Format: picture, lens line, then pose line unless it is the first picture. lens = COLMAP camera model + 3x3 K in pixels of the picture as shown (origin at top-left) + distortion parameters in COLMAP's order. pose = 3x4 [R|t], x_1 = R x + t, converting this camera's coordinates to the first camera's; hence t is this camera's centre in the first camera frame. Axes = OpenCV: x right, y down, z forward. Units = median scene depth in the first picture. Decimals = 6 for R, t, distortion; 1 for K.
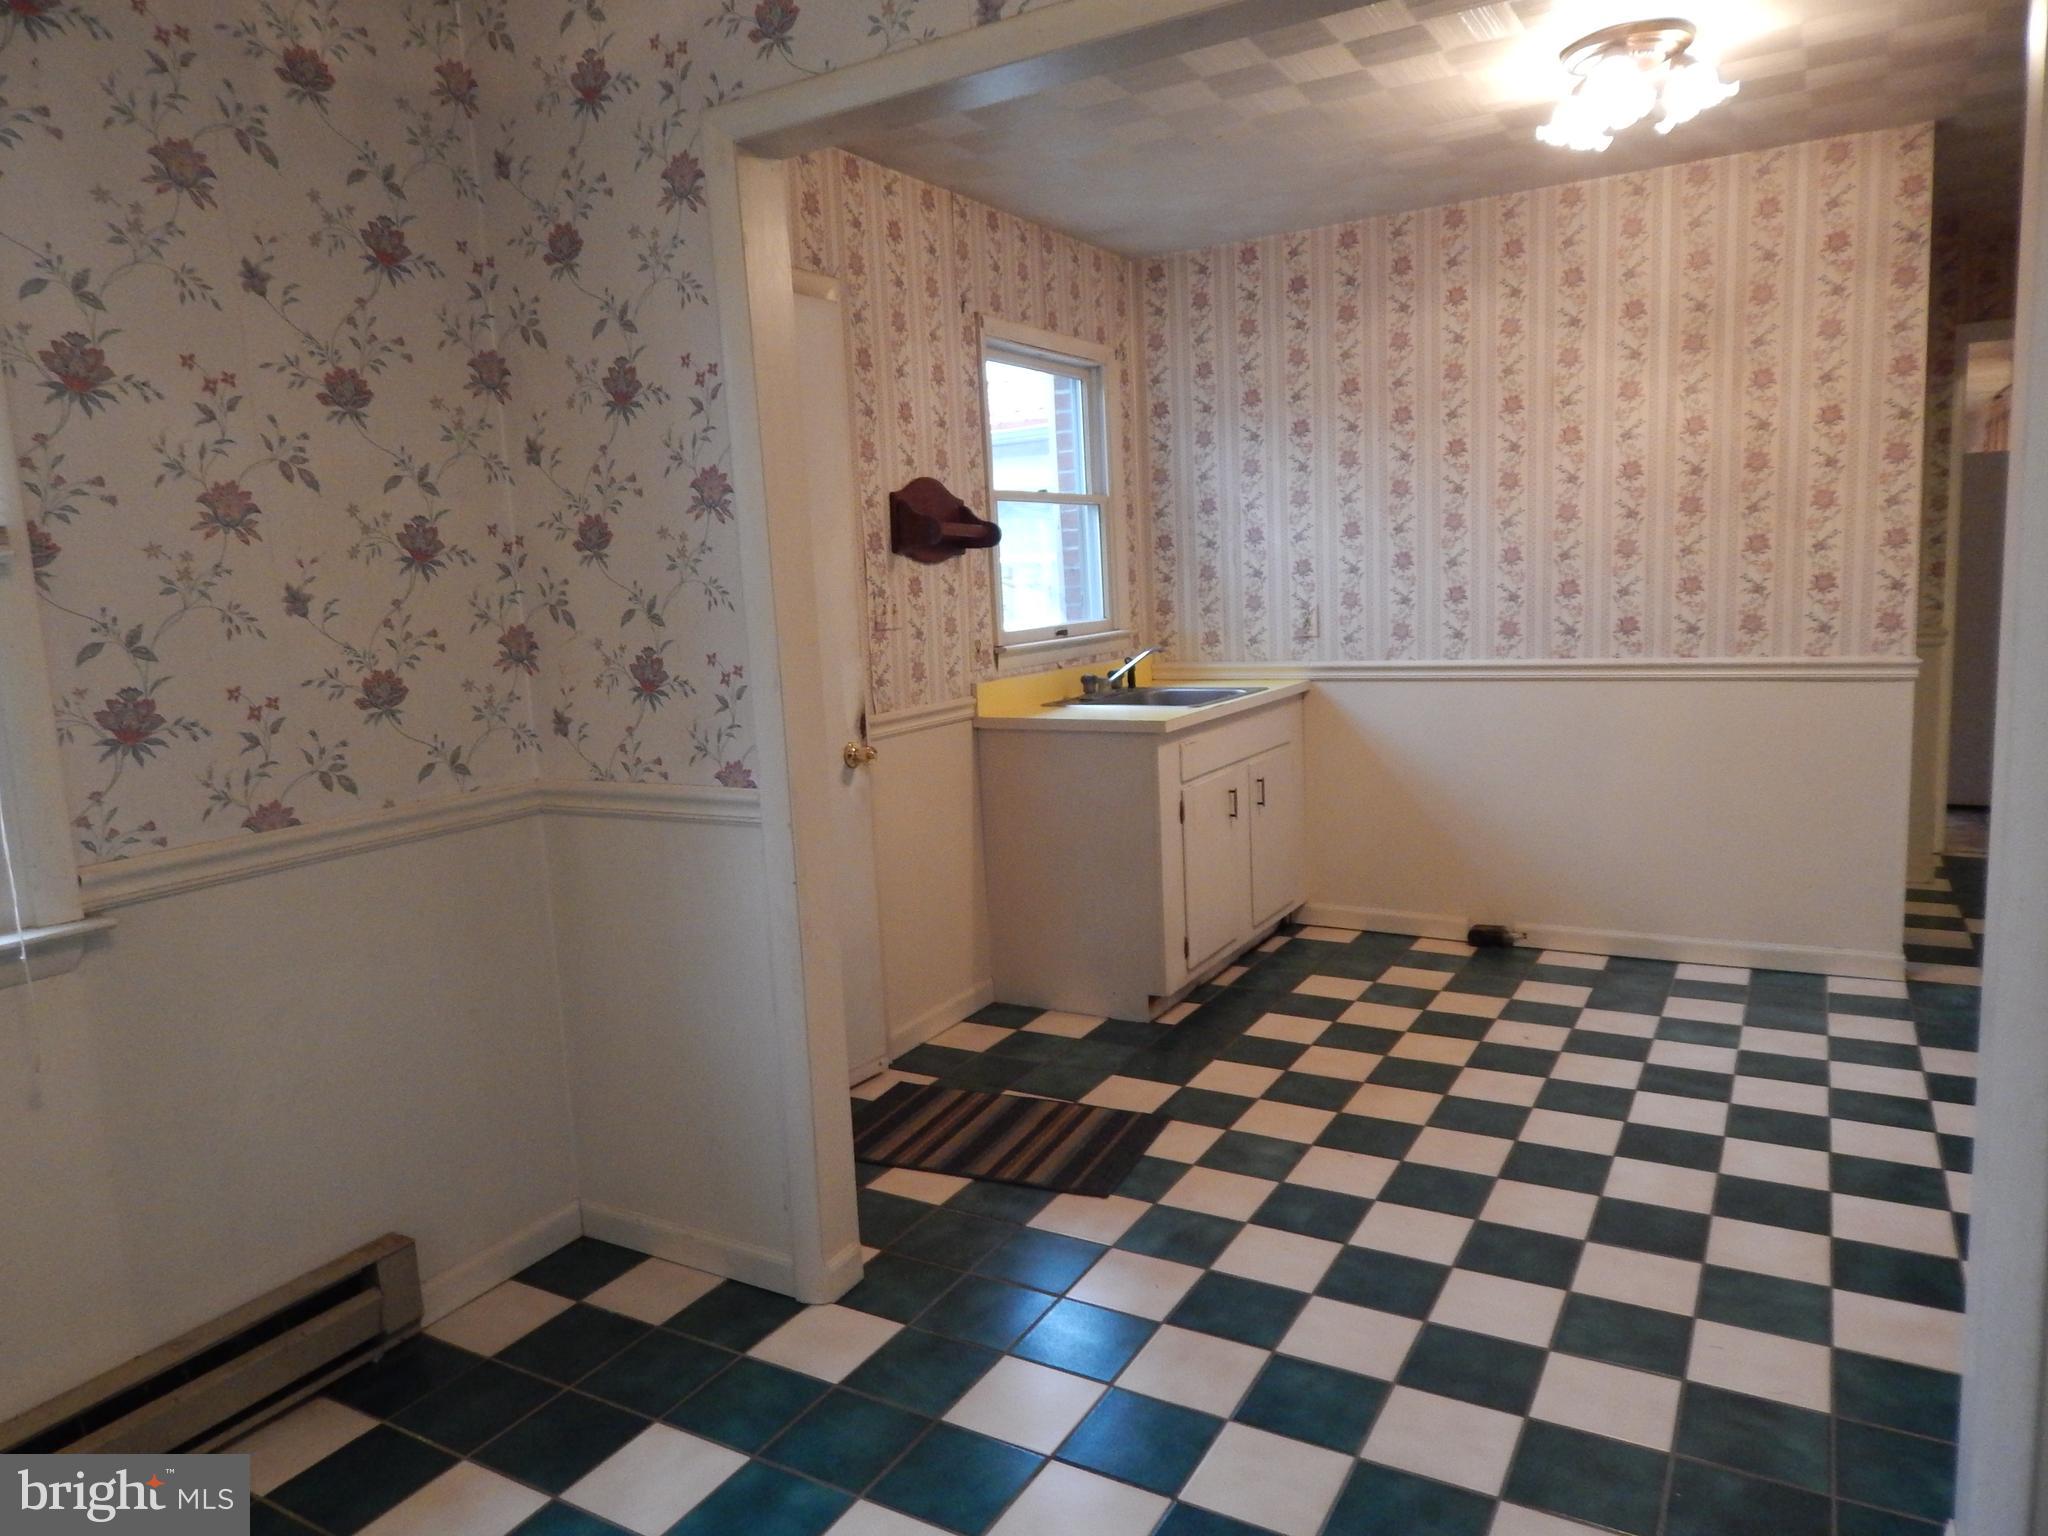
lens RADIAL K [[1356.8, 0, 1022.9], [0, 1356.8, 754.7], [0, 0, 1]] dist [0.003275, -0.002325]
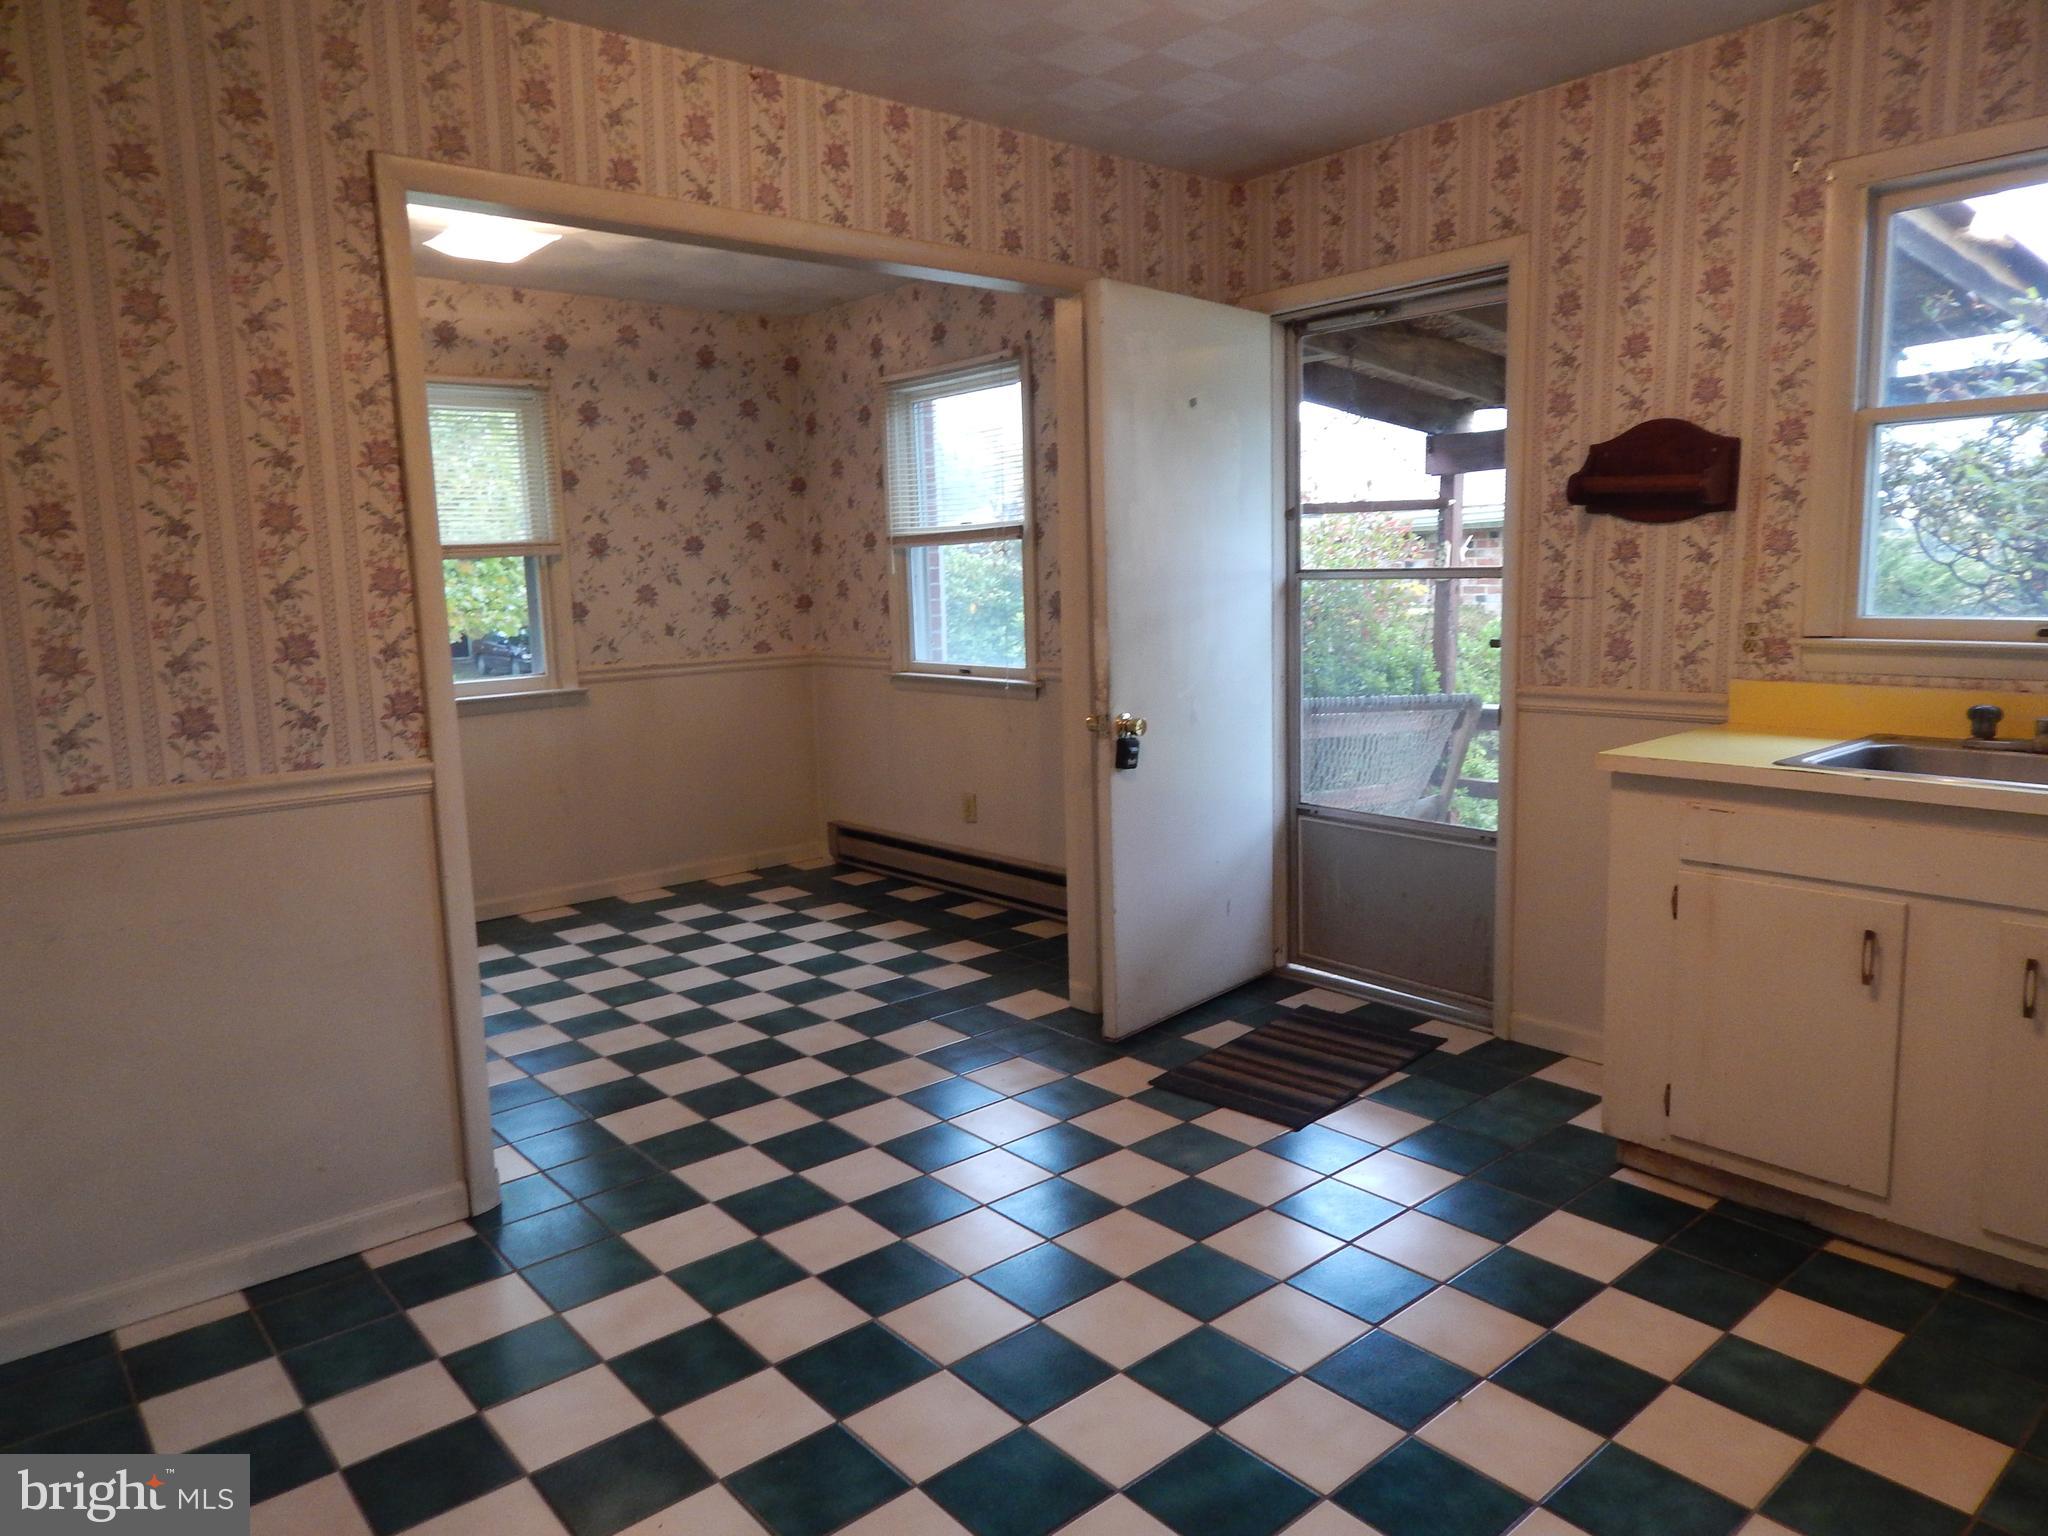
lens RADIAL K [[1356.8, 0, 1022.9], [0, 1356.8, 754.7], [0, 0, 1]] dist [0.003275, -0.002325]
pose [[-0.330921, 0.188340, -0.924672, 0.873238], [-0.082749, 0.970314, 0.227251, -0.163468], [0.940023, 0.151718, -0.305513, 0.928835]]
